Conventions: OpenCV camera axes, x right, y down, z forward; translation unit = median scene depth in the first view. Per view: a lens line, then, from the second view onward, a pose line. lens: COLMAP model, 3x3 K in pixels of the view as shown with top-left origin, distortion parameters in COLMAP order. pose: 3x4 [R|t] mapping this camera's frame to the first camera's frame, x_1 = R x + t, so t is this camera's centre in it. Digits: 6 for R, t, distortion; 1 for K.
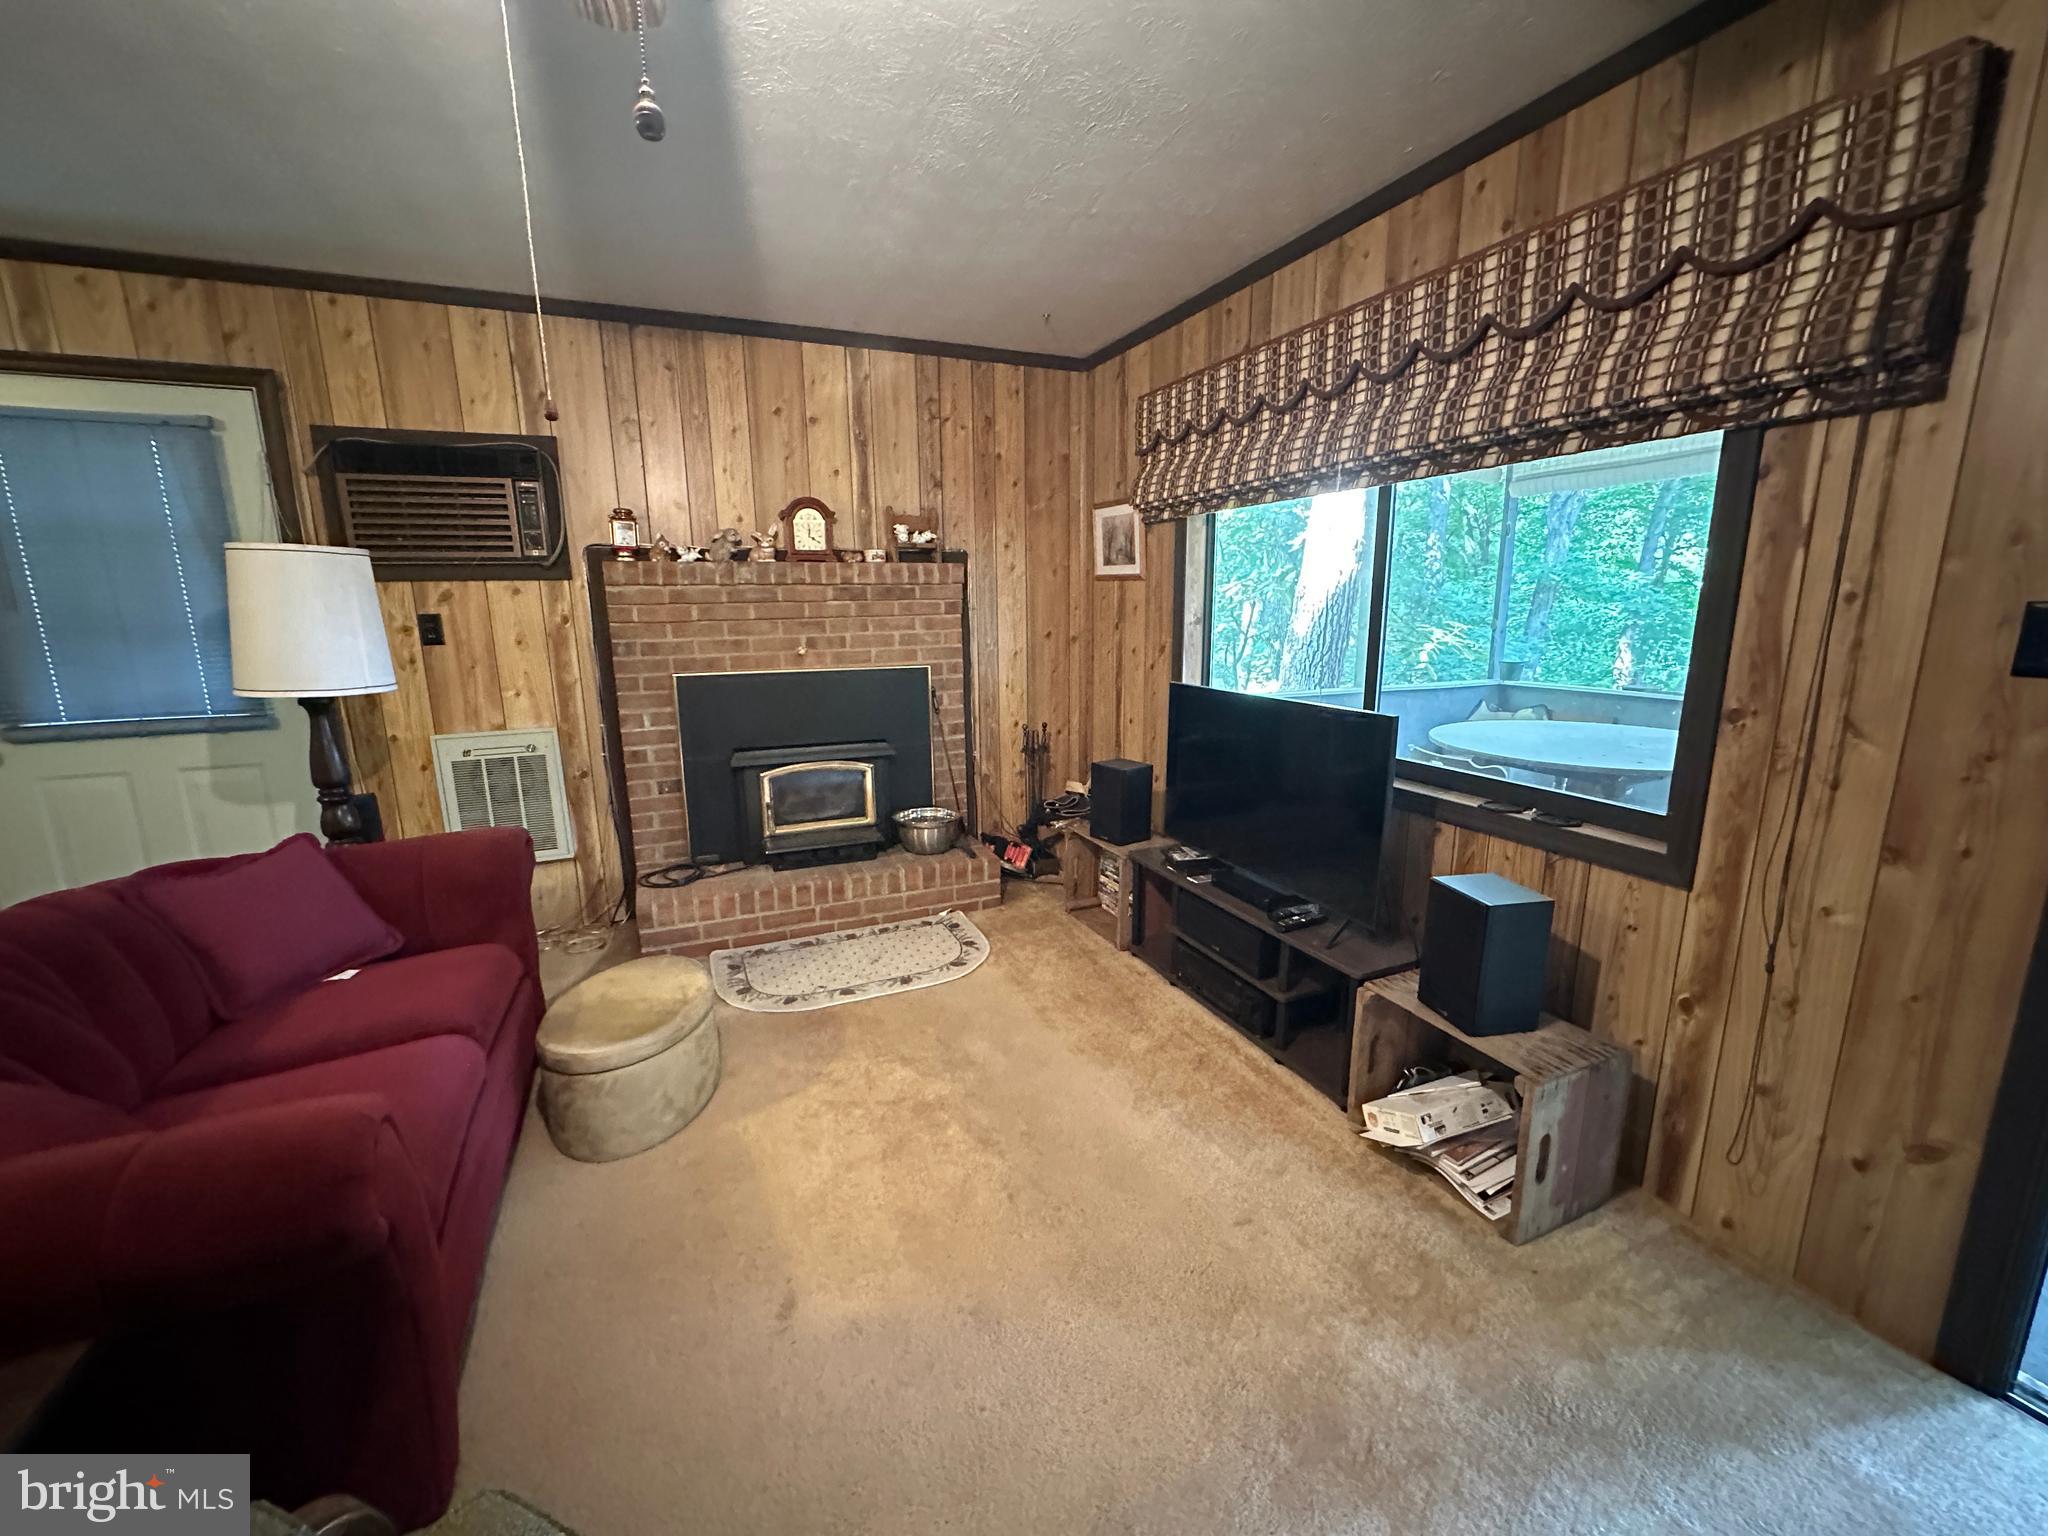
lens RADIAL K [[819.3, 0, 1024.0], [0, 819.3, 767.3], [0, 0, 1]] dist [-0.004532, 0.001263]
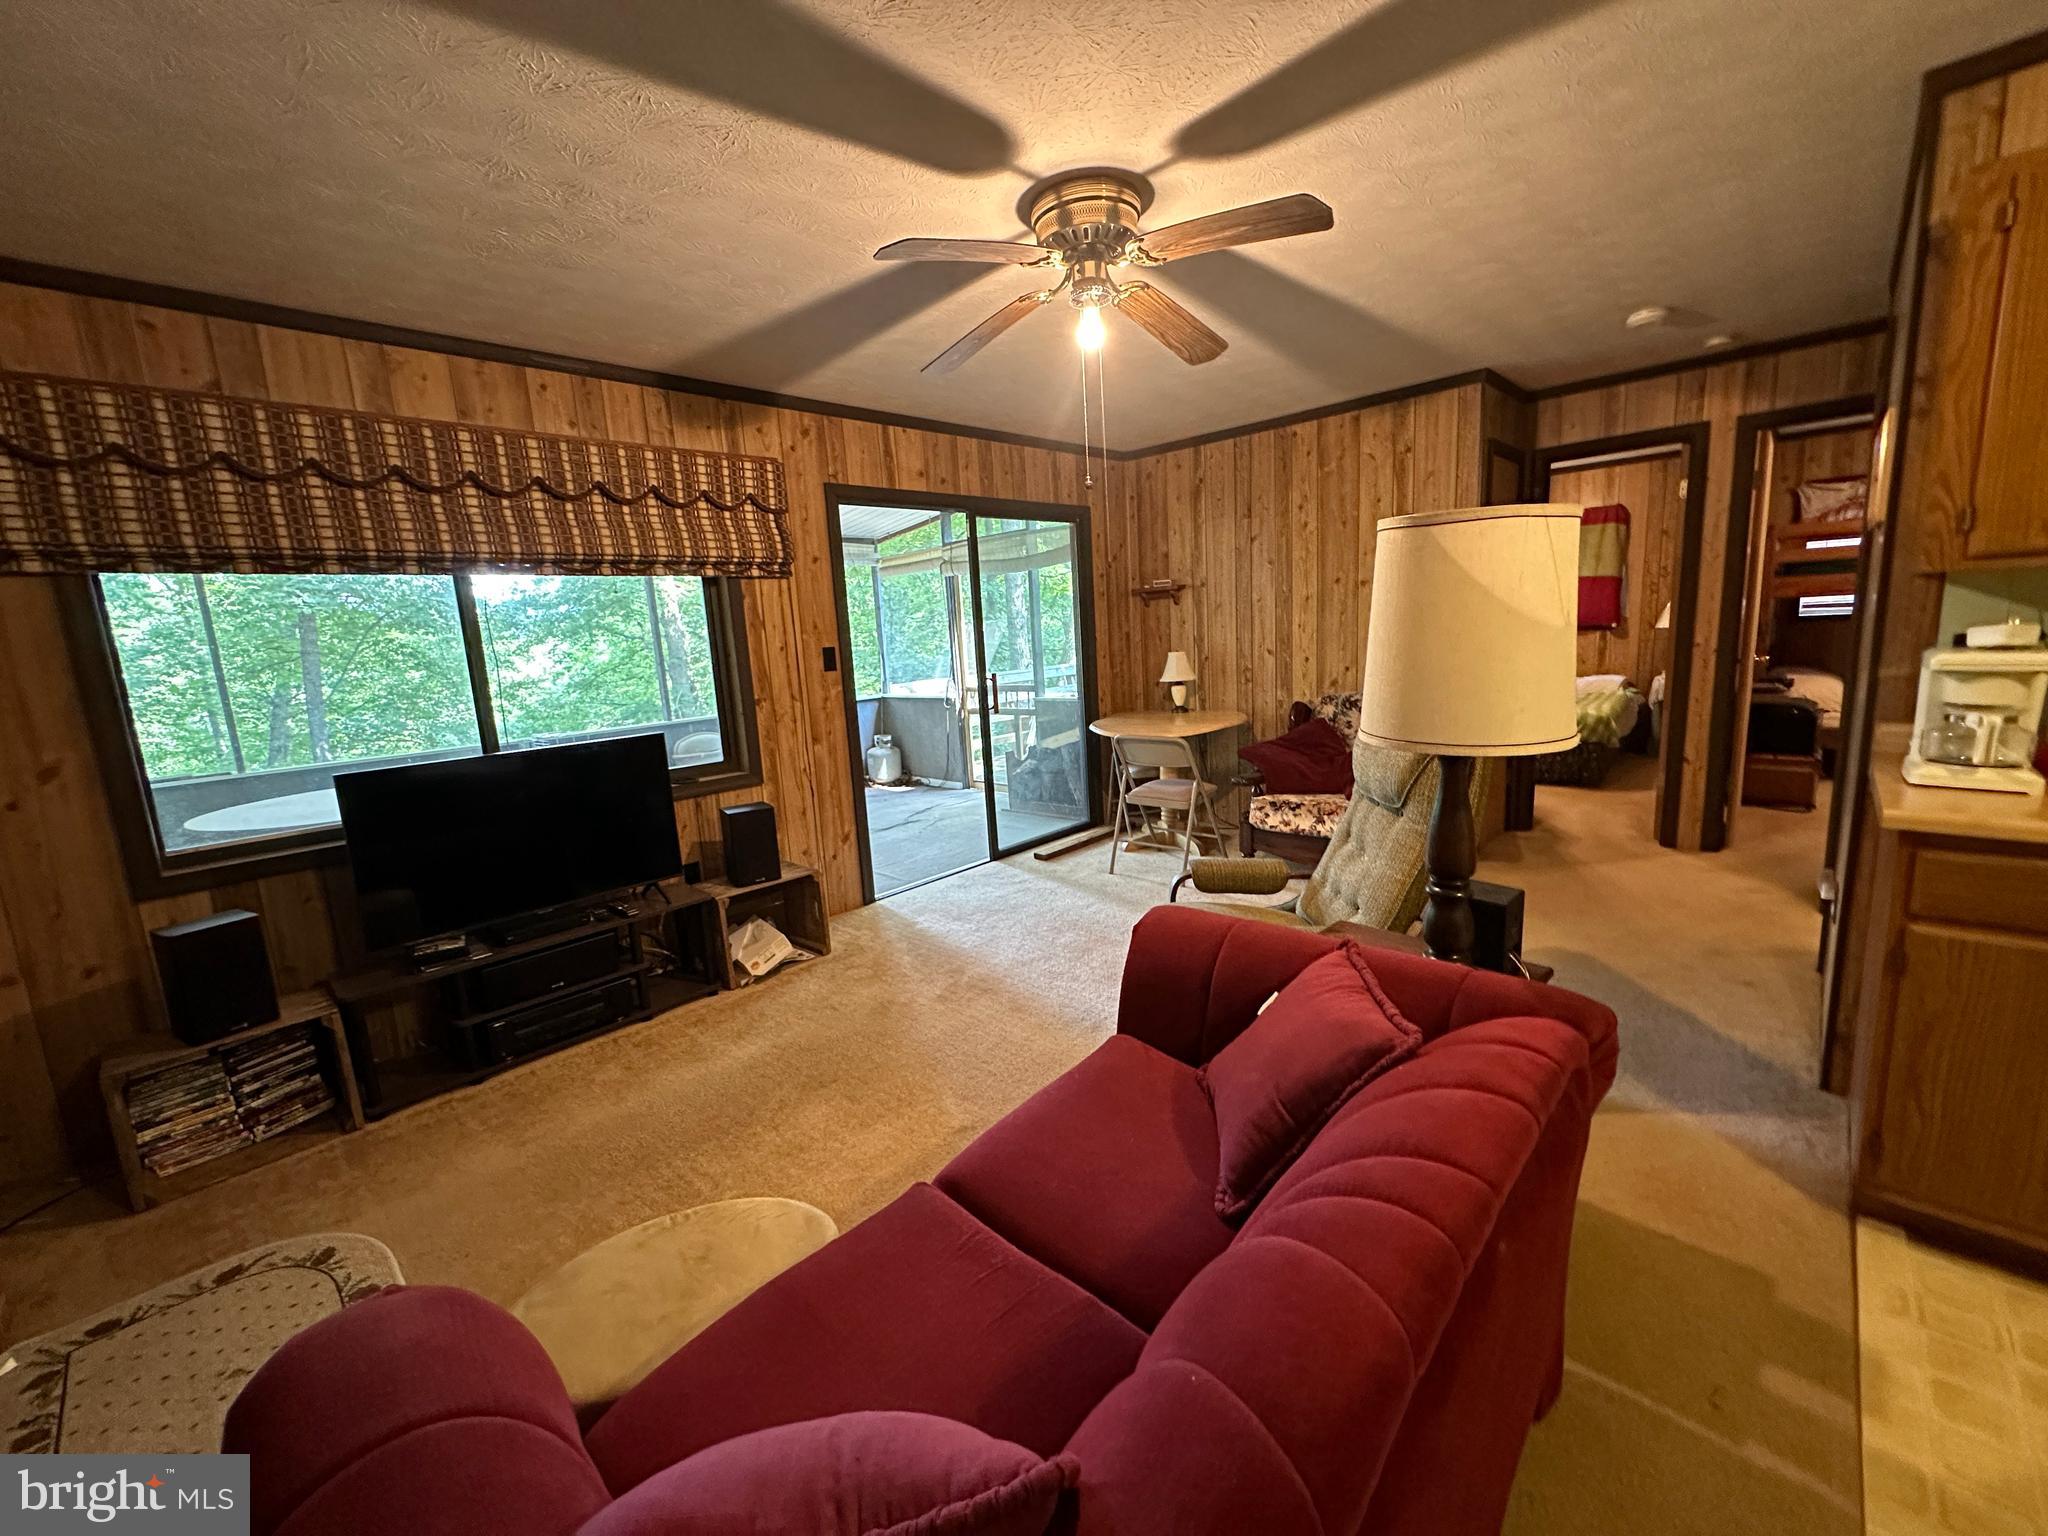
lens RADIAL K [[819.3, 0, 1024.1], [0, 819.3, 769.1], [0, 0, 1]] dist [-0.004532, 0.001263]
pose [[-0.383083, -0.123421, 0.915431, -0.777879], [0.245690, 0.941720, 0.229780, -0.116987], [-0.890440, 0.312938, -0.330434, 0.591815]]
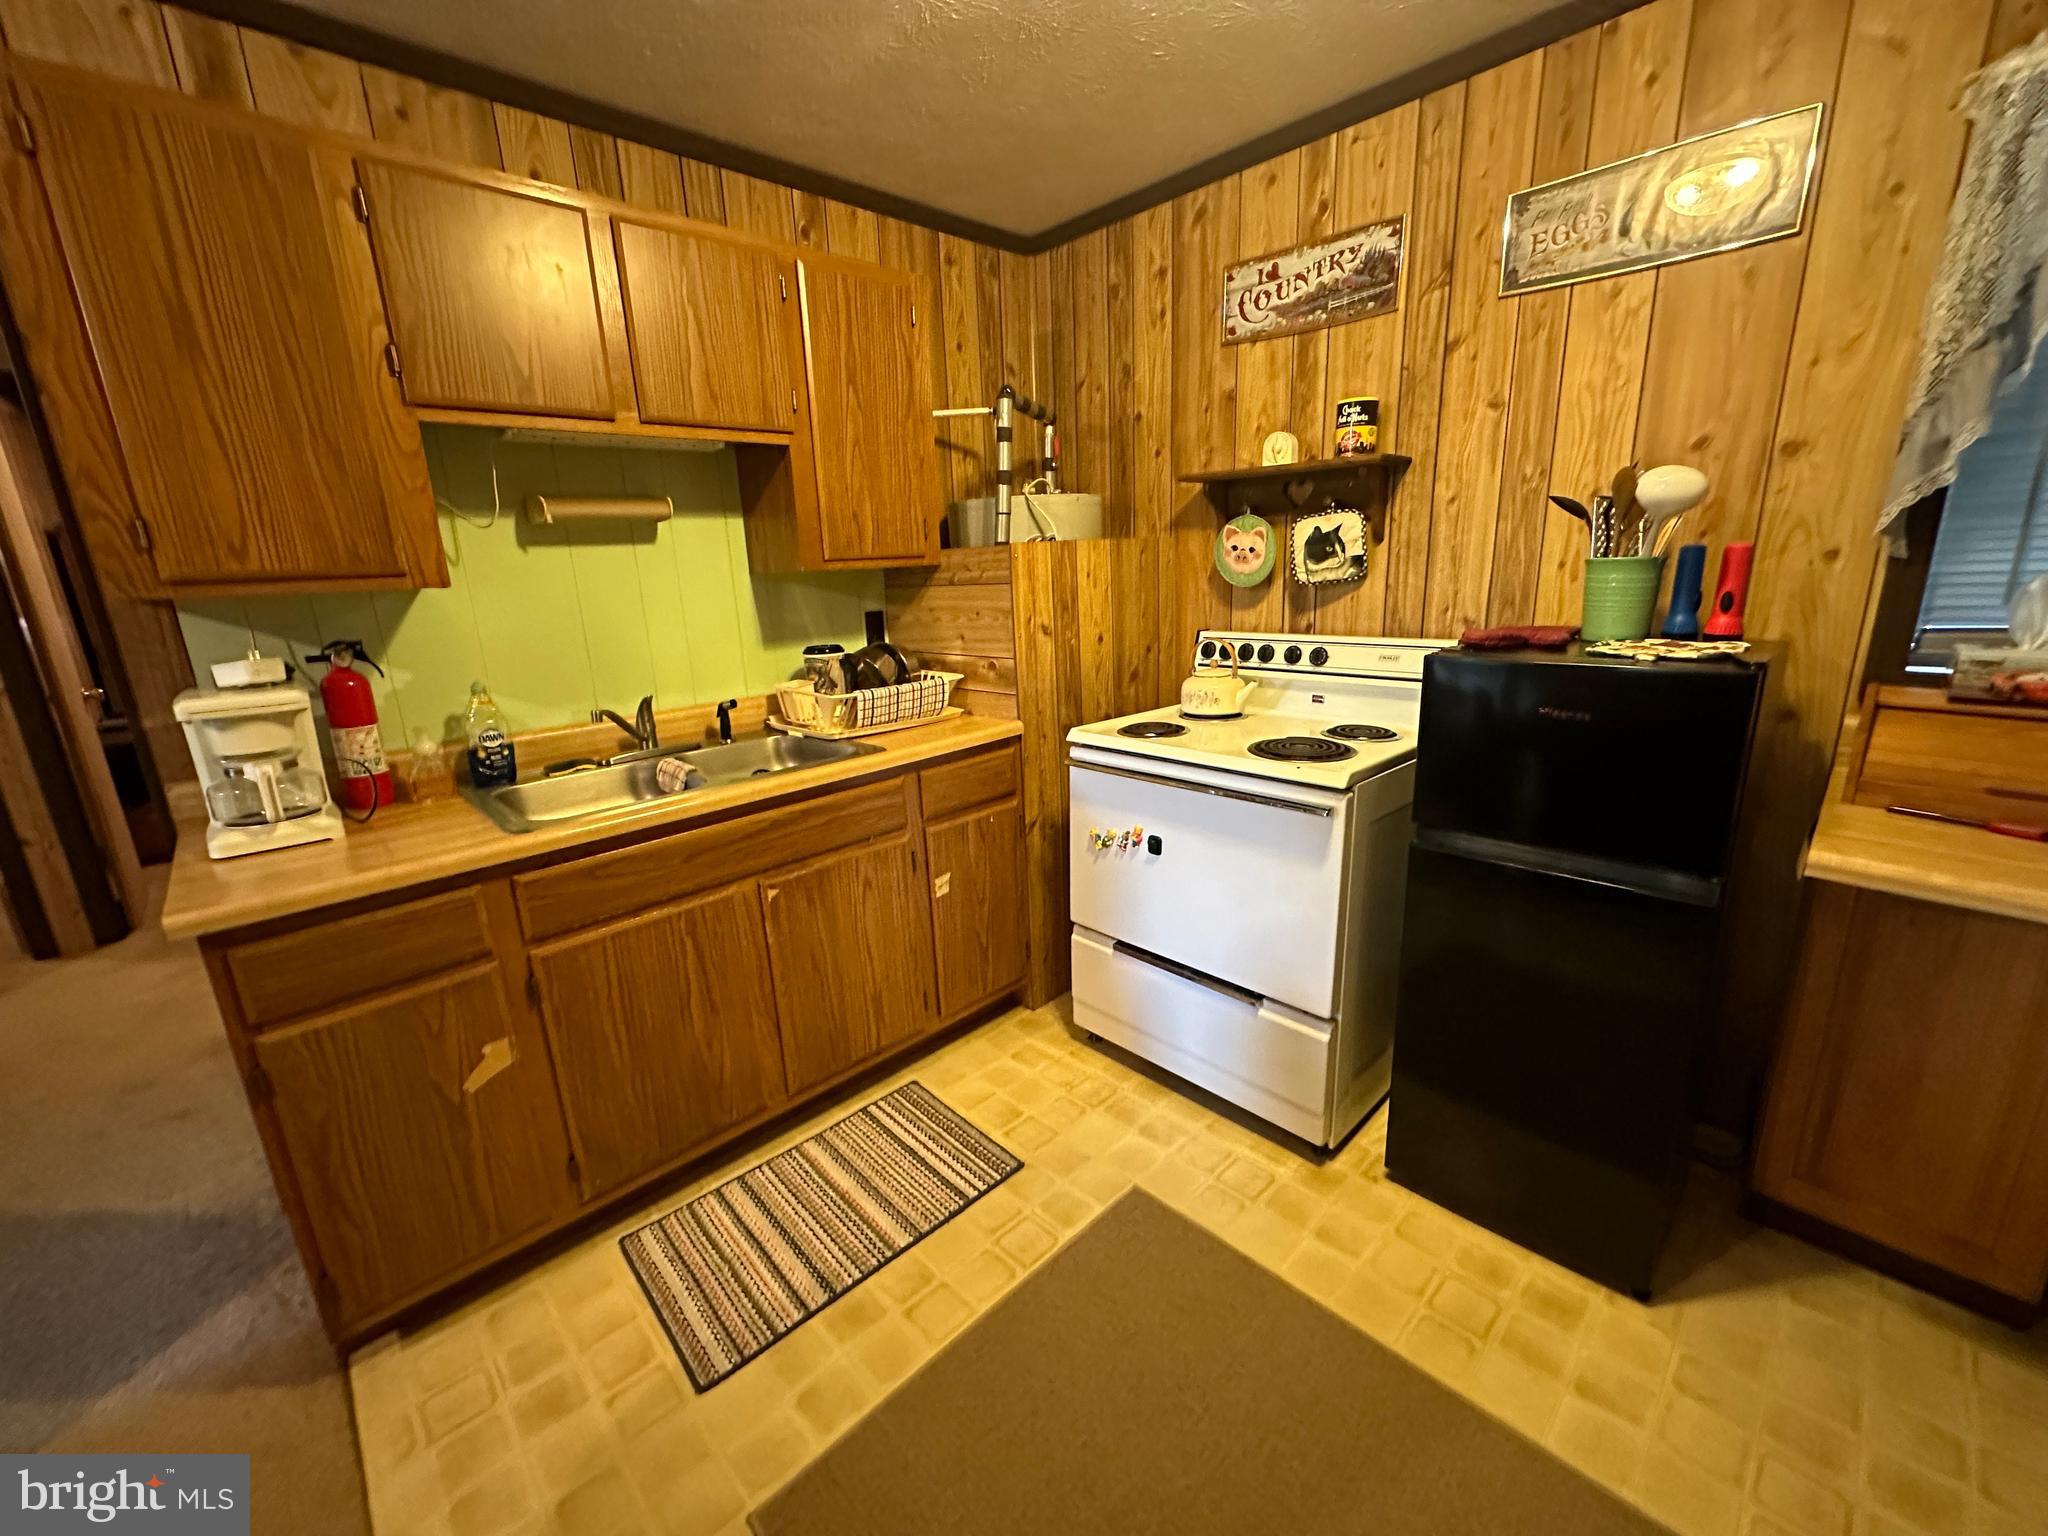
lens RADIAL K [[819.3, 0, 1024.2], [0, 819.3, 768.0], [0, 0, 1]] dist [-0.004532, 0.001263]
pose [[-0.936053, 0.134848, -0.324993, -0.781811], [-0.019557, 0.902279, 0.430709, -0.080388], [0.351314, 0.409523, -0.841944, 0.388942]]
